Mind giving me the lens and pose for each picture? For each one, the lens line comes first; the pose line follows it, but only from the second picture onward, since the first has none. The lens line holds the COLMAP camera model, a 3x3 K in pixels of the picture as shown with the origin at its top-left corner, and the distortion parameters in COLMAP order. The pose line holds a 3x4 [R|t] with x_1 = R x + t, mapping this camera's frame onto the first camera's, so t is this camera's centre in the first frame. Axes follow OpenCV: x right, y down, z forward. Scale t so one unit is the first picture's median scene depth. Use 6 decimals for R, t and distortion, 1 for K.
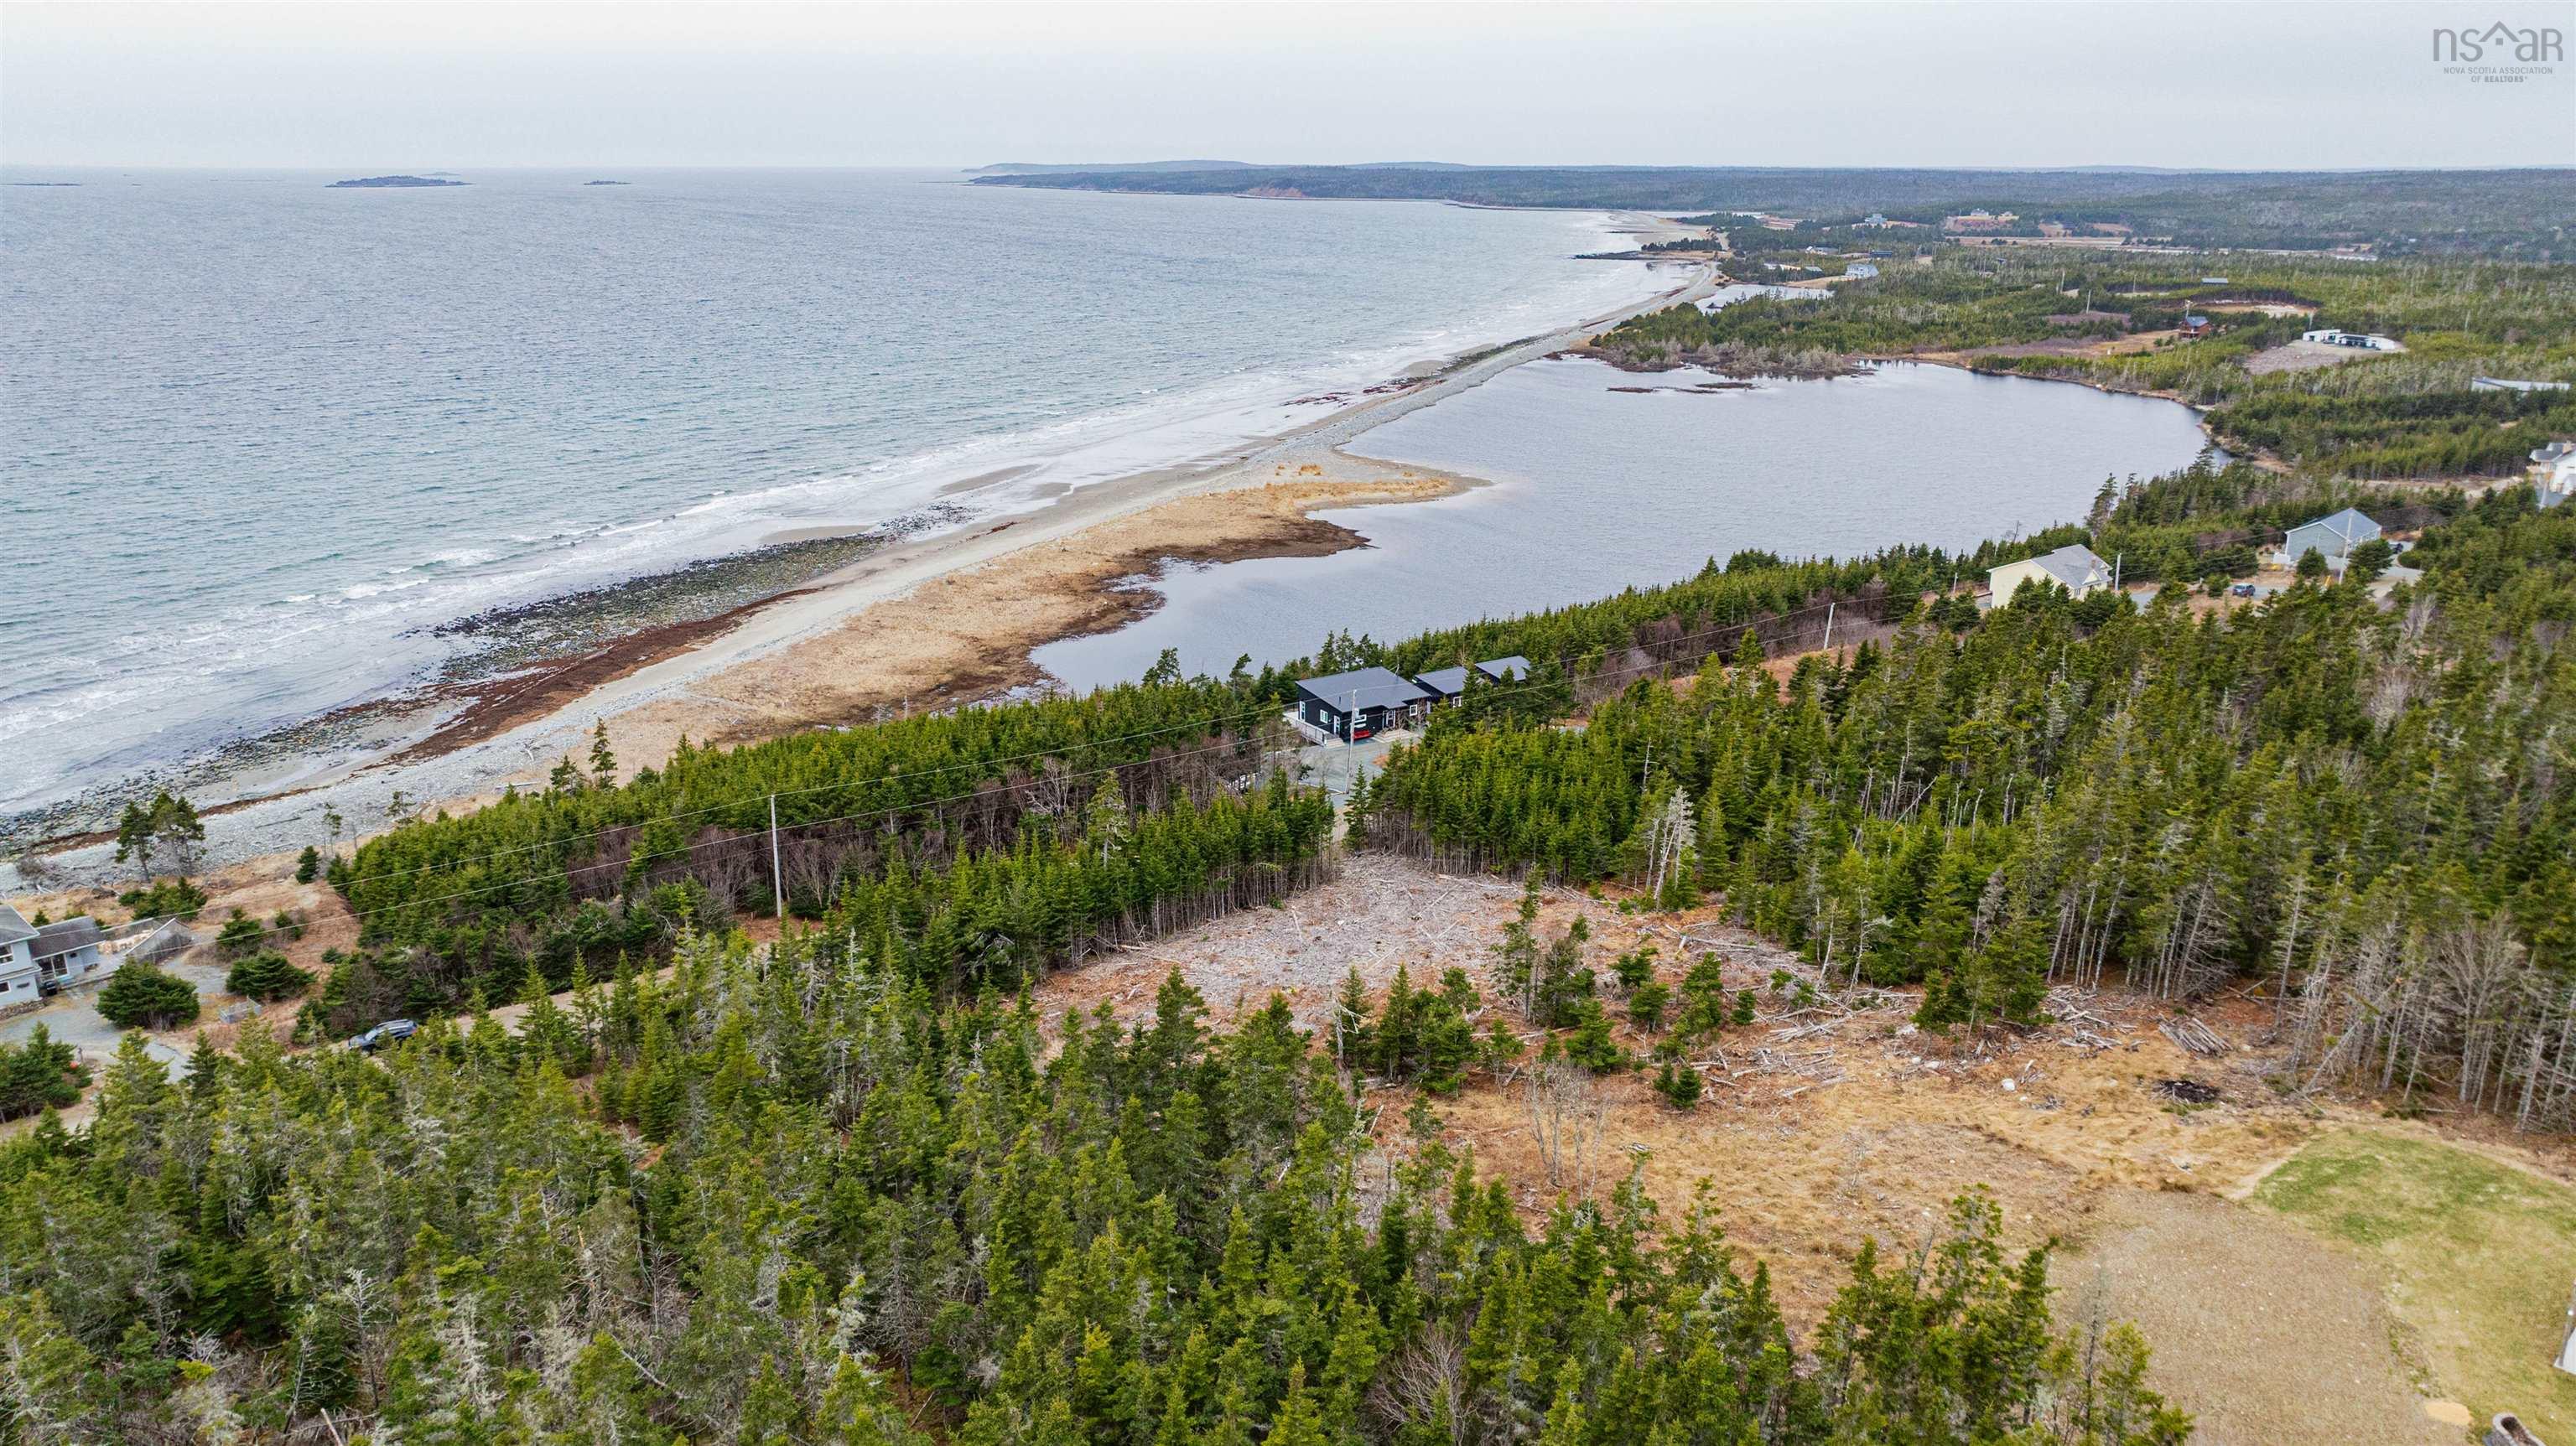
lens RADIAL K [[1795.9, 0, 1252.0], [0, 1795.9, 726.9], [0, 0, 1]] dist [-0.022221, -0.000166]
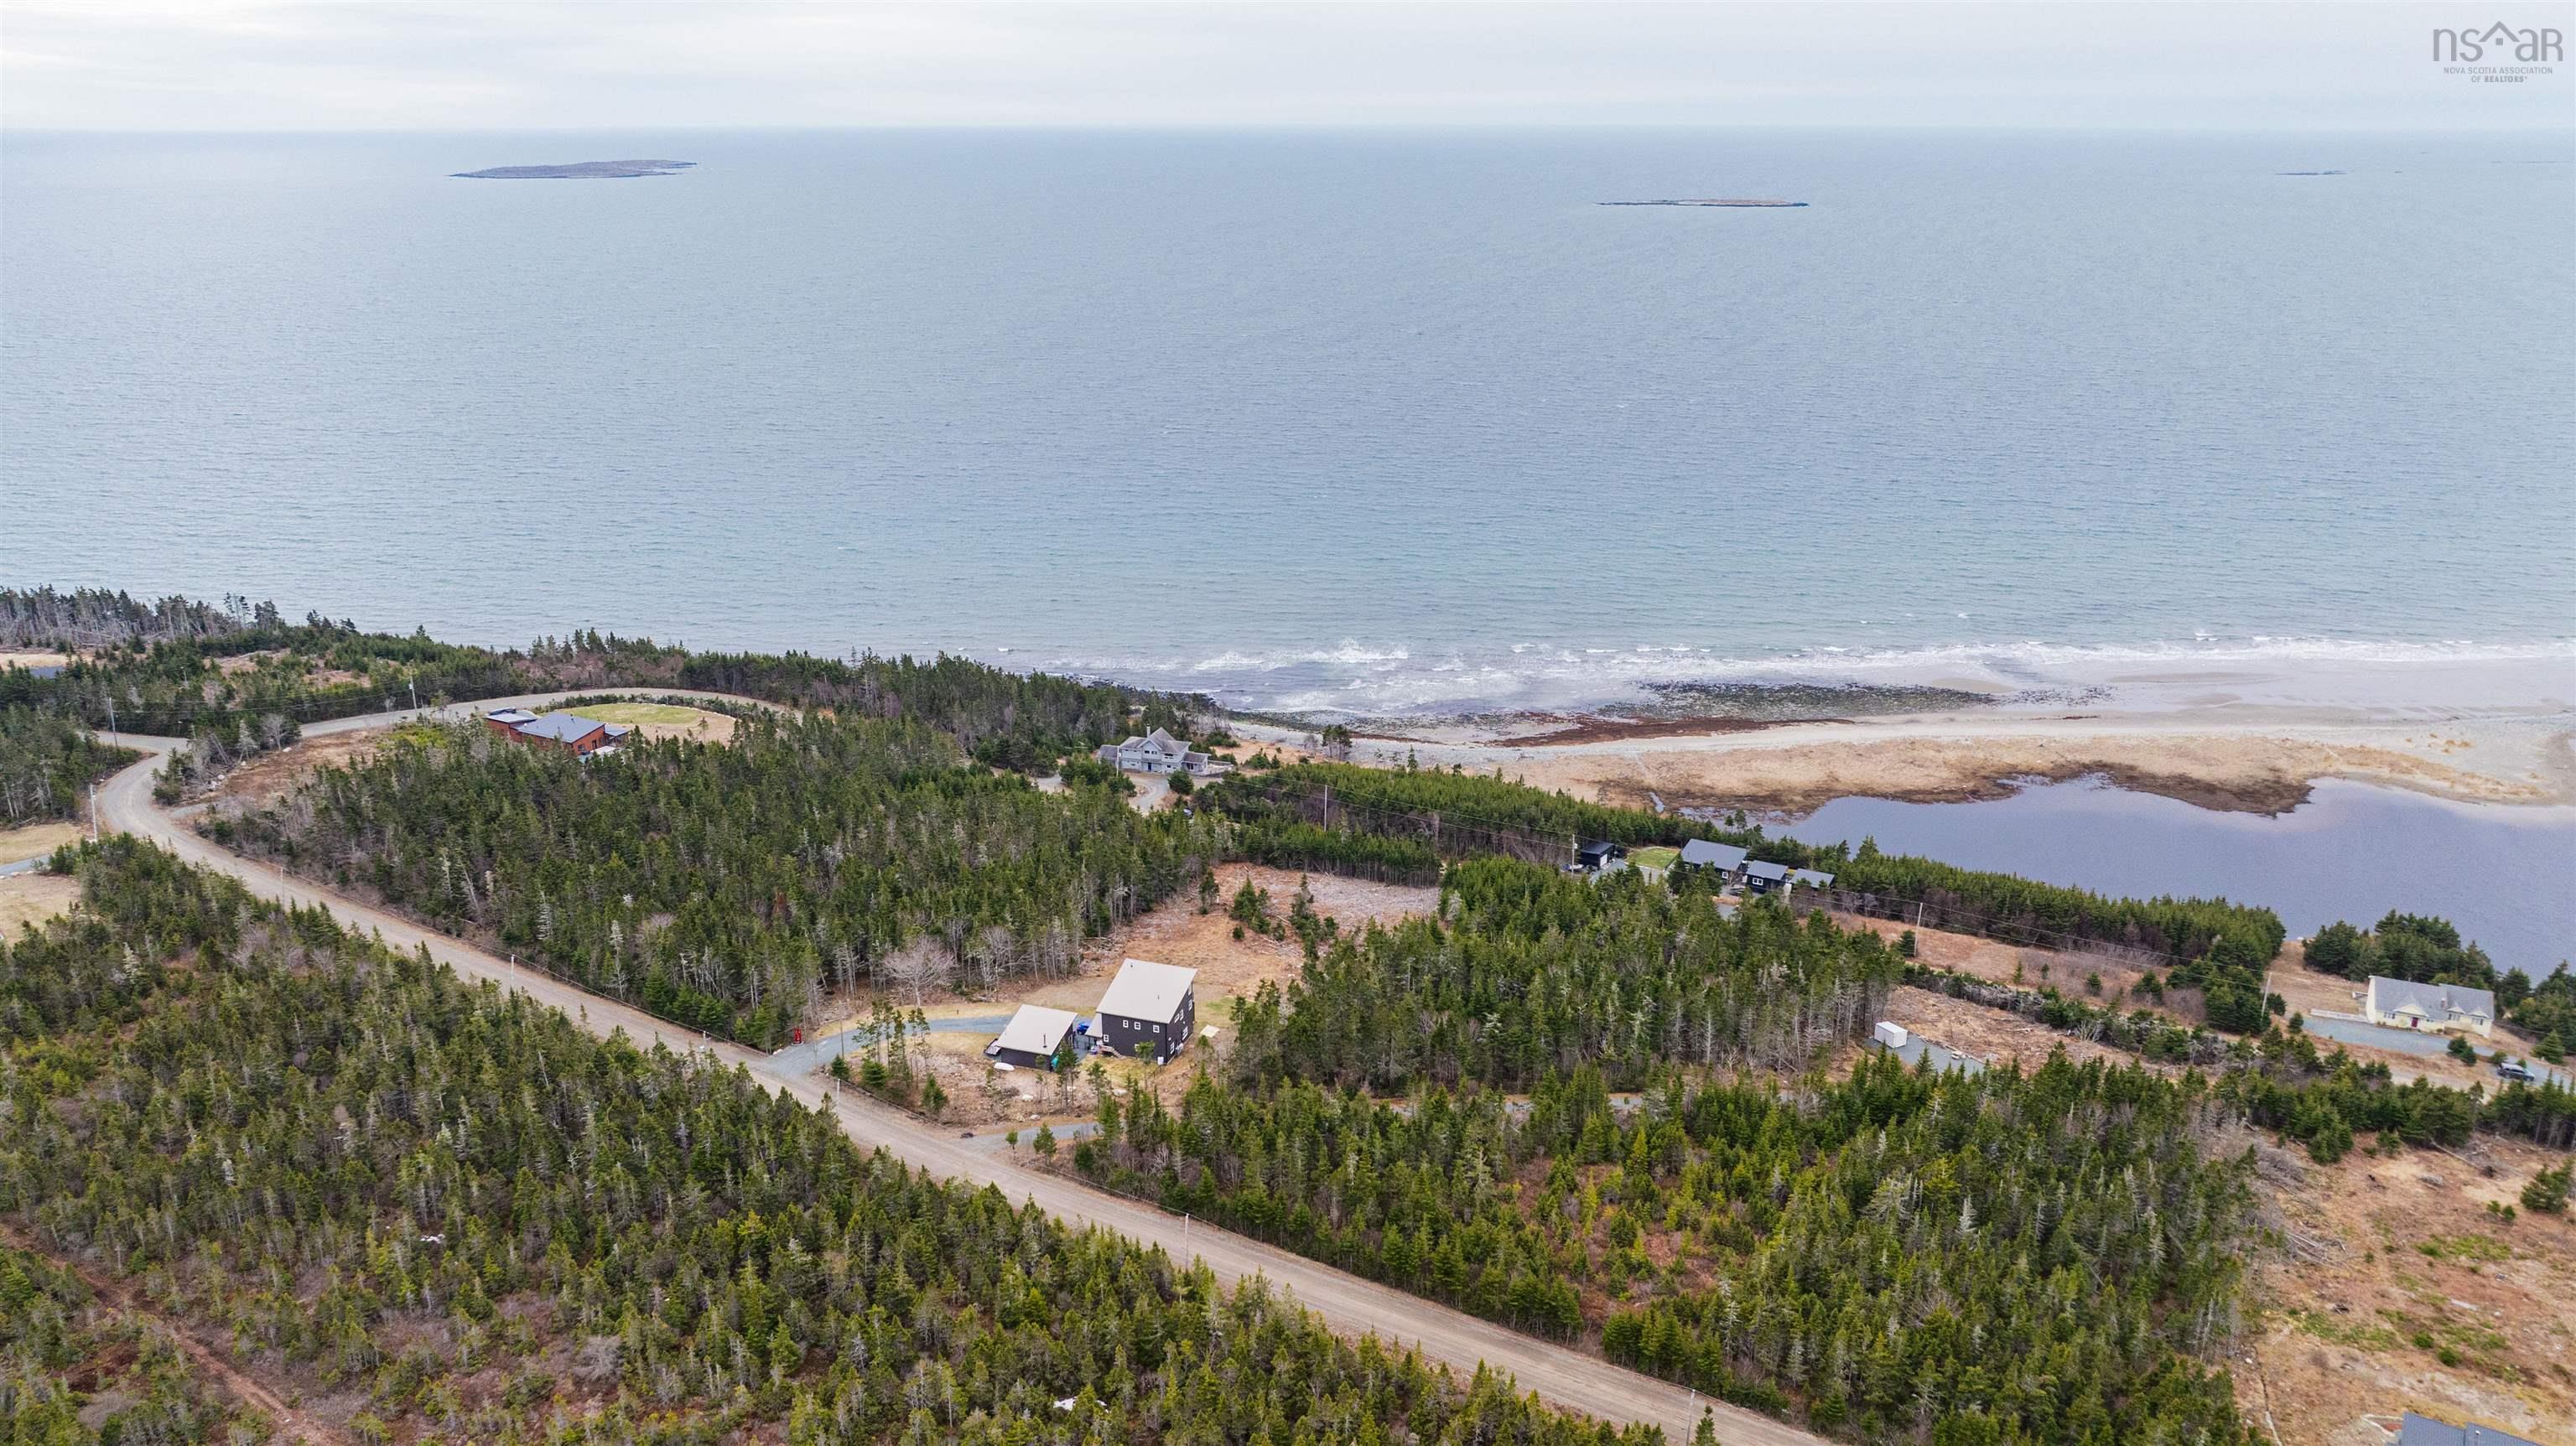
lens RADIAL K [[1830.2, 0, 1283.7], [0, 1830.2, 718.7], [0, 0, 1]] dist [-0.021295, 0.003993]
pose [[0.451378, 0.271250, -0.850107, 0.986787], [-0.260308, 0.951268, 0.165314, -0.243532], [0.853521, 0.146670, 0.499990, -0.206679]]
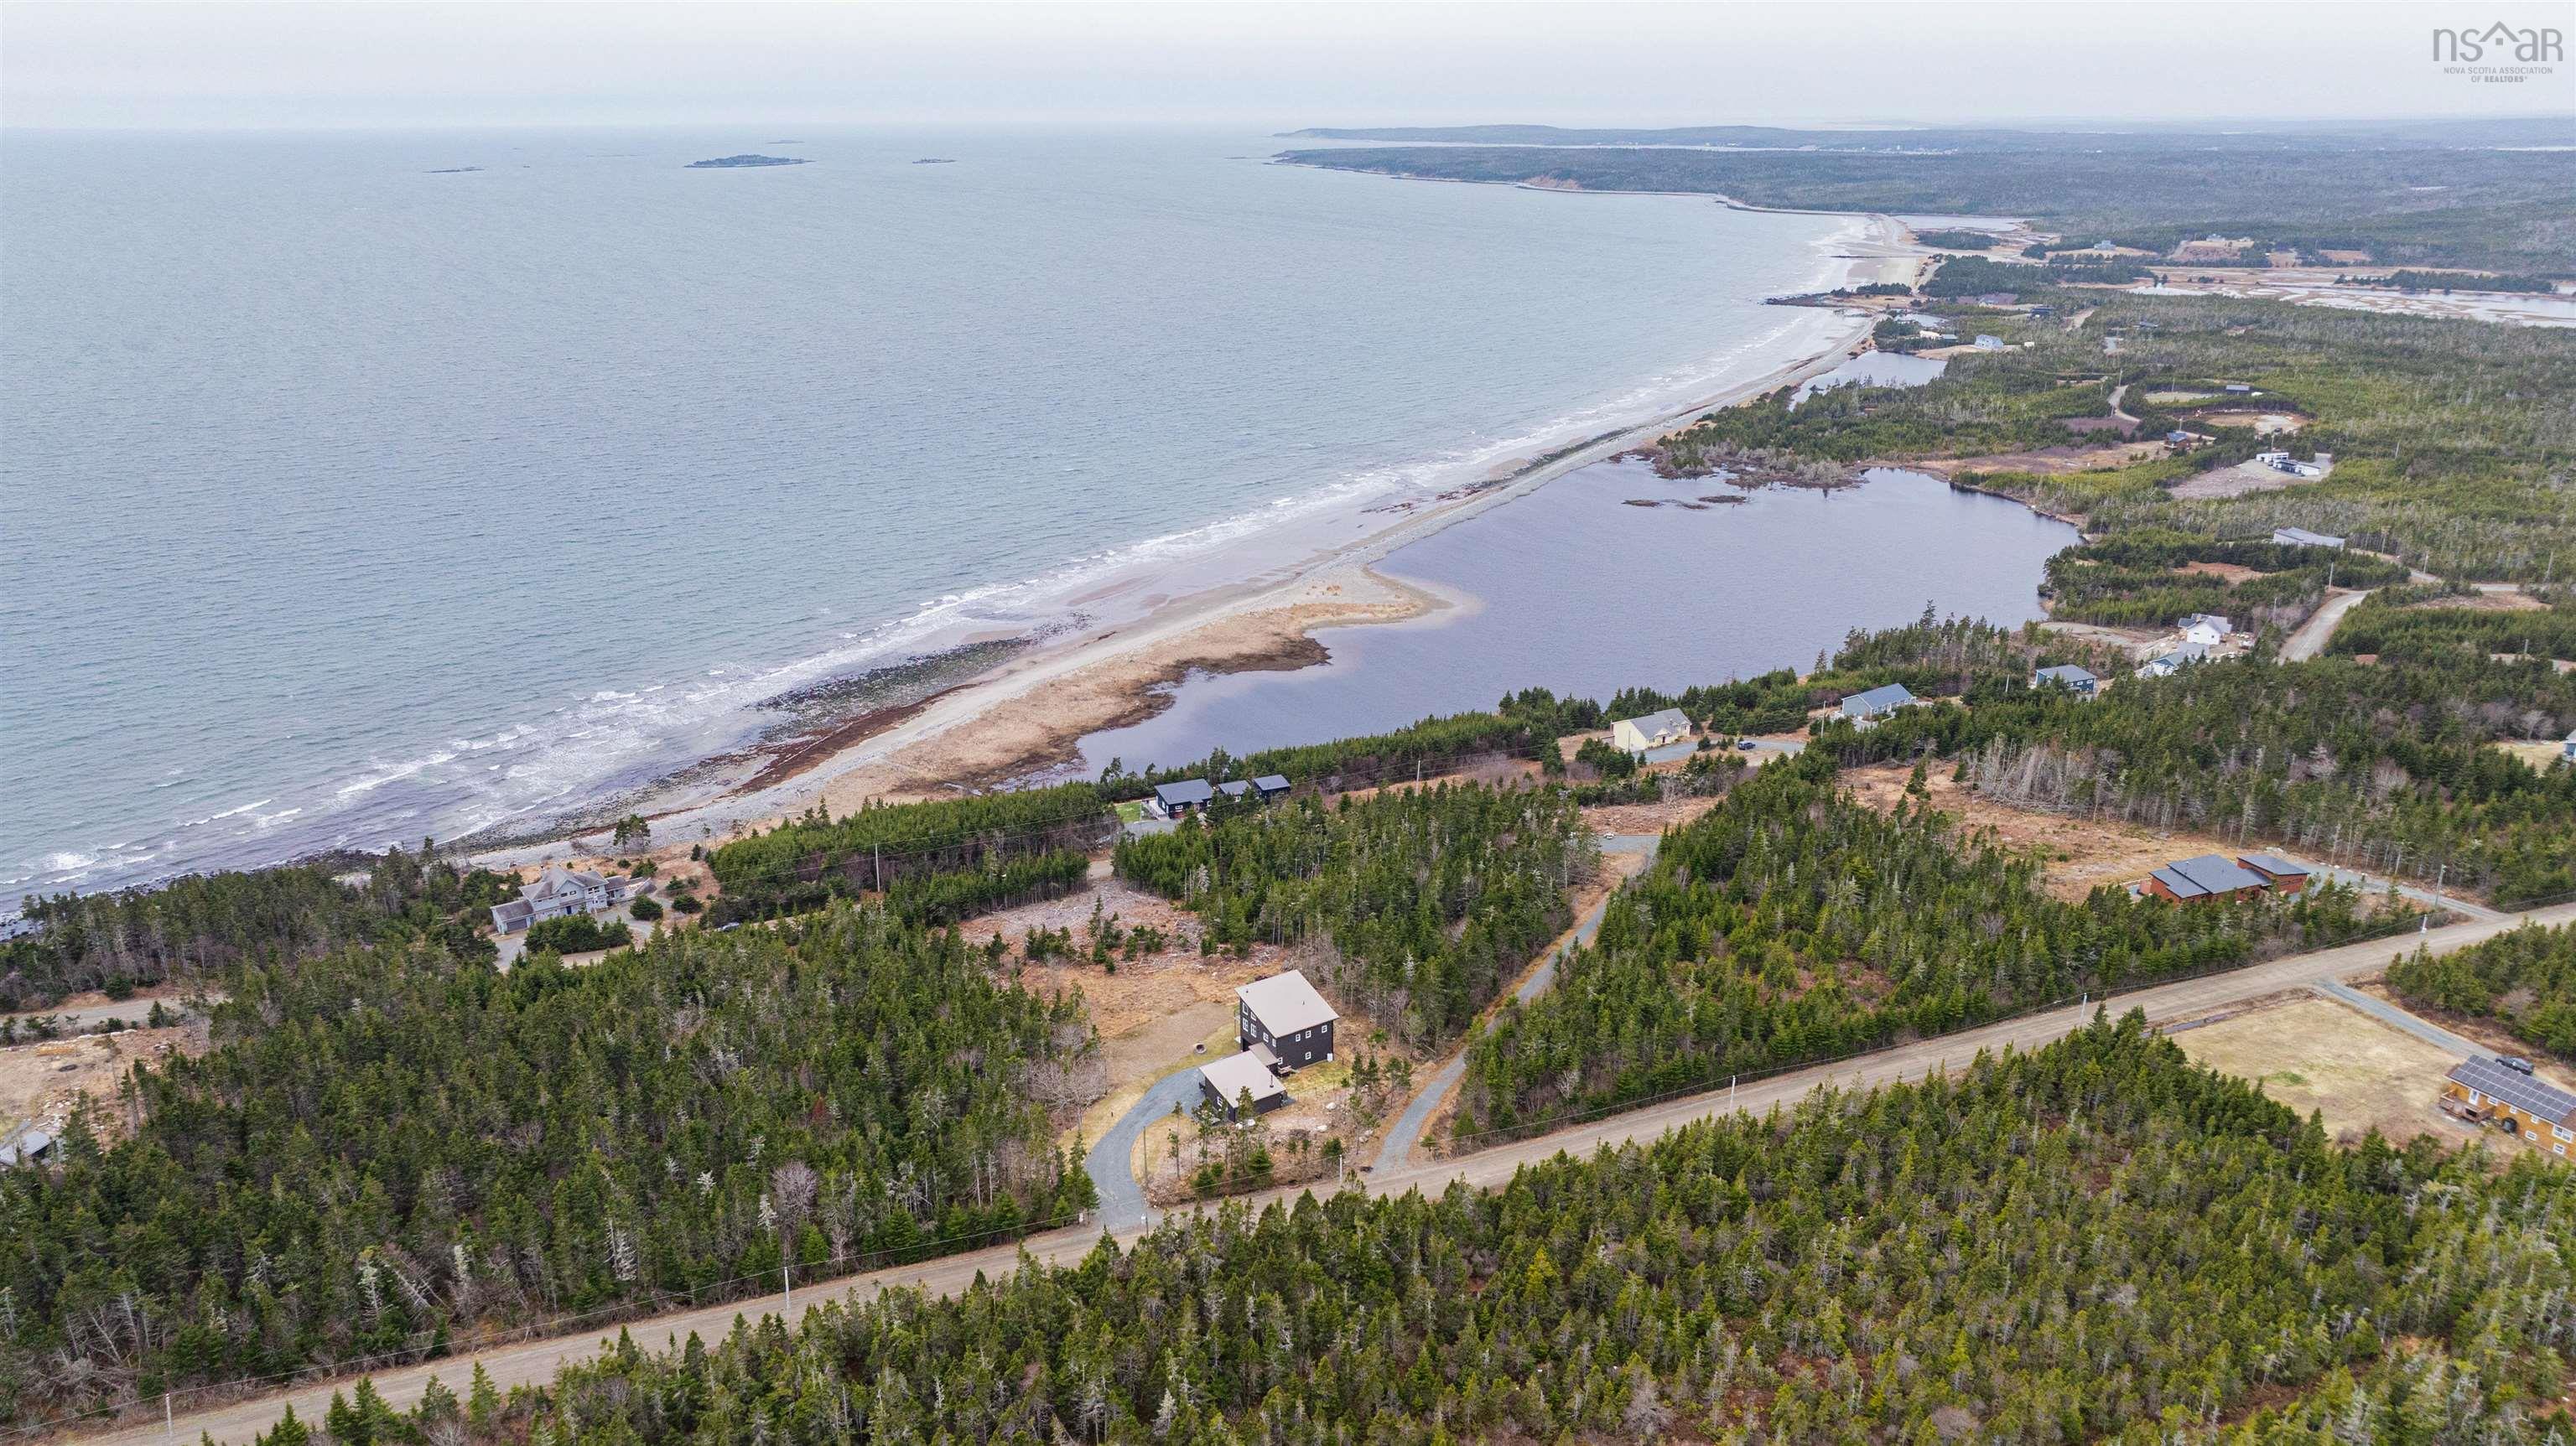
lens RADIAL K [[1795.9, 0, 1252.0], [0, 1795.9, 726.9], [0, 0, 1]] dist [-0.022221, -0.000166]
pose [[0.985870, 0.044952, -0.161370, 0.327758], [-0.041292, 0.998810, 0.025963, -0.107050], [0.162345, -0.018933, 0.986552, -0.703091]]
